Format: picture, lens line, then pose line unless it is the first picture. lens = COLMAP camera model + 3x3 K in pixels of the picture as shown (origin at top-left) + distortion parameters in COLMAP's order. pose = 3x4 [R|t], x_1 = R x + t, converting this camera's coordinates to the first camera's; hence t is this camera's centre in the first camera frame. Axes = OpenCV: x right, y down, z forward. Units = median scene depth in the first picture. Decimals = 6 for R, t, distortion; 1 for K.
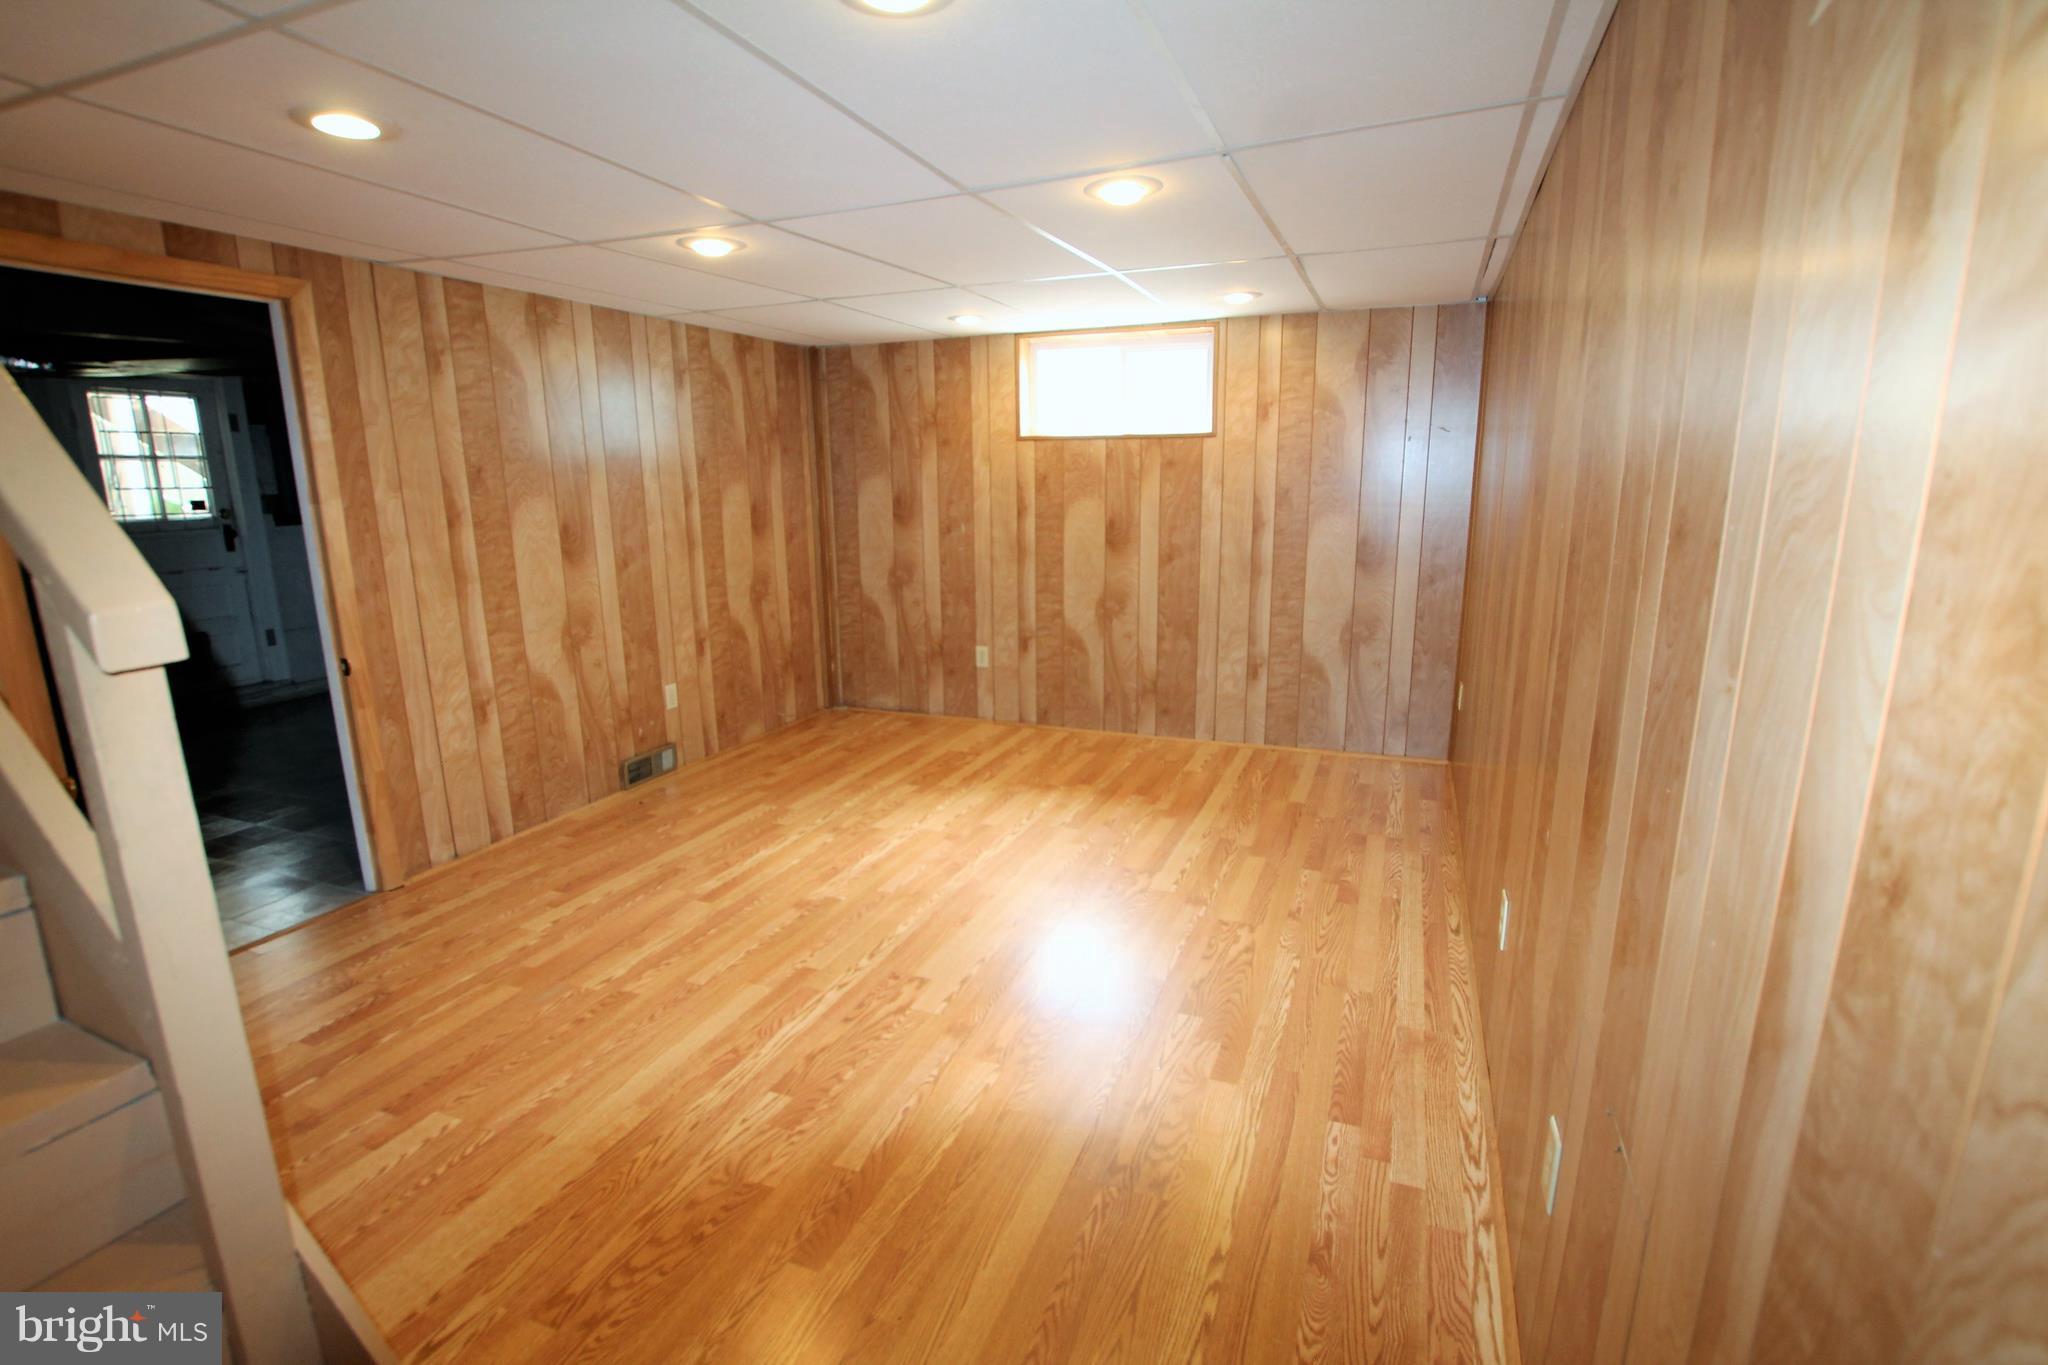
lens RADIAL K [[950.0, 0, 1025.6], [0, 950.0, 686.1], [0, 0, 1]] dist [-0.029390, 0.001010]
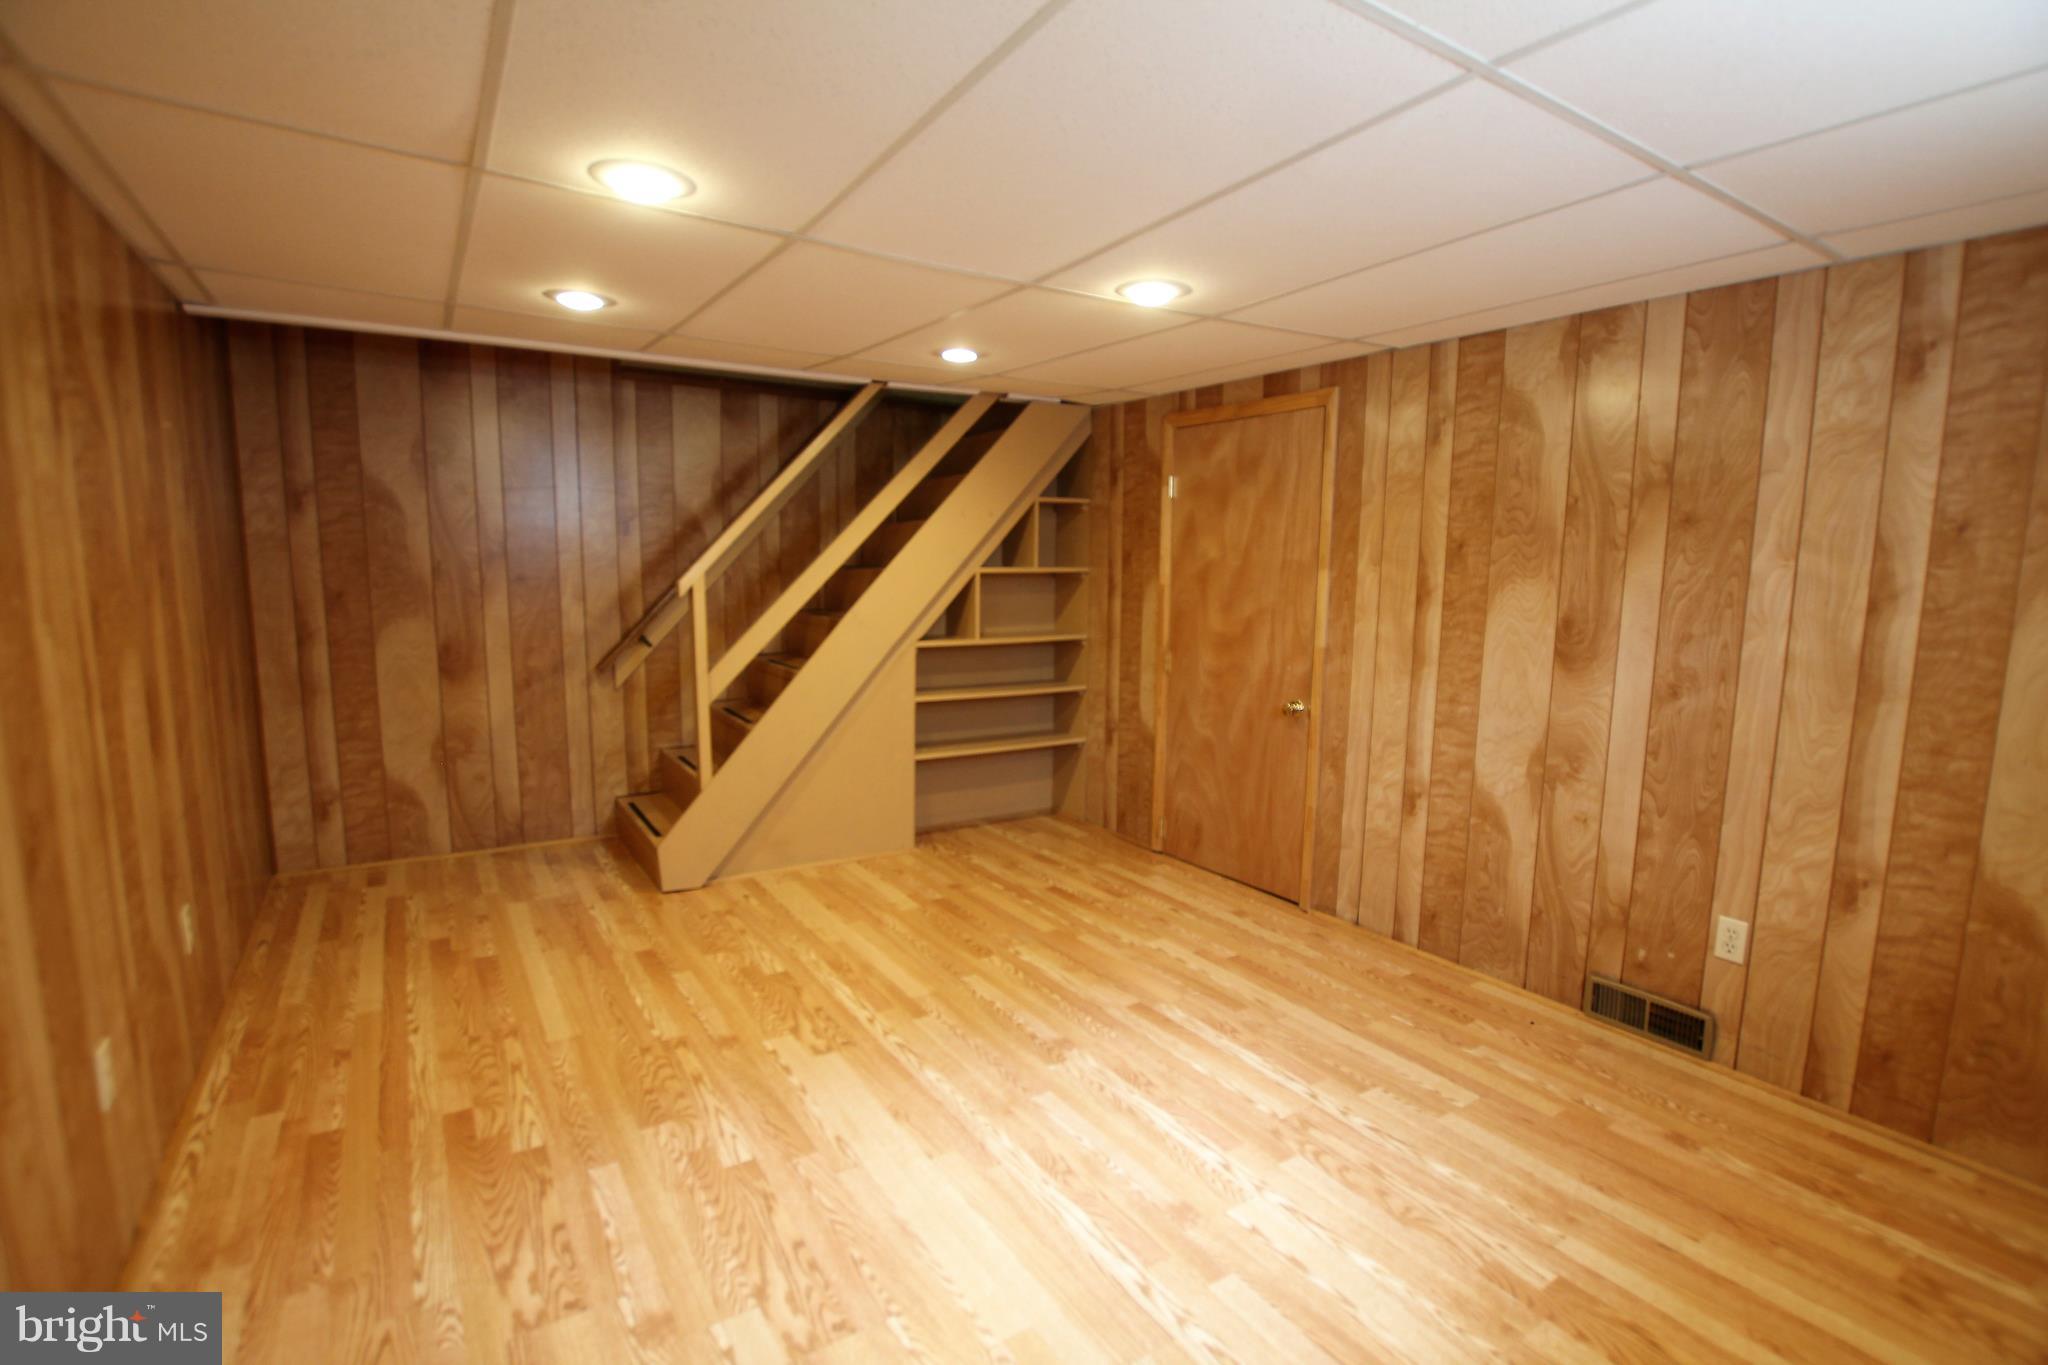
lens RADIAL K [[950.0, 0, 1021.2], [0, 950.0, 687.0], [0, 0, 1]] dist [-0.029390, 0.001010]
pose [[-0.574287, 0.112705, -0.810859, 0.397104], [-0.181678, 0.948234, 0.260472, -0.260631], [0.798240, 0.296901, -0.524082, 1.180258]]
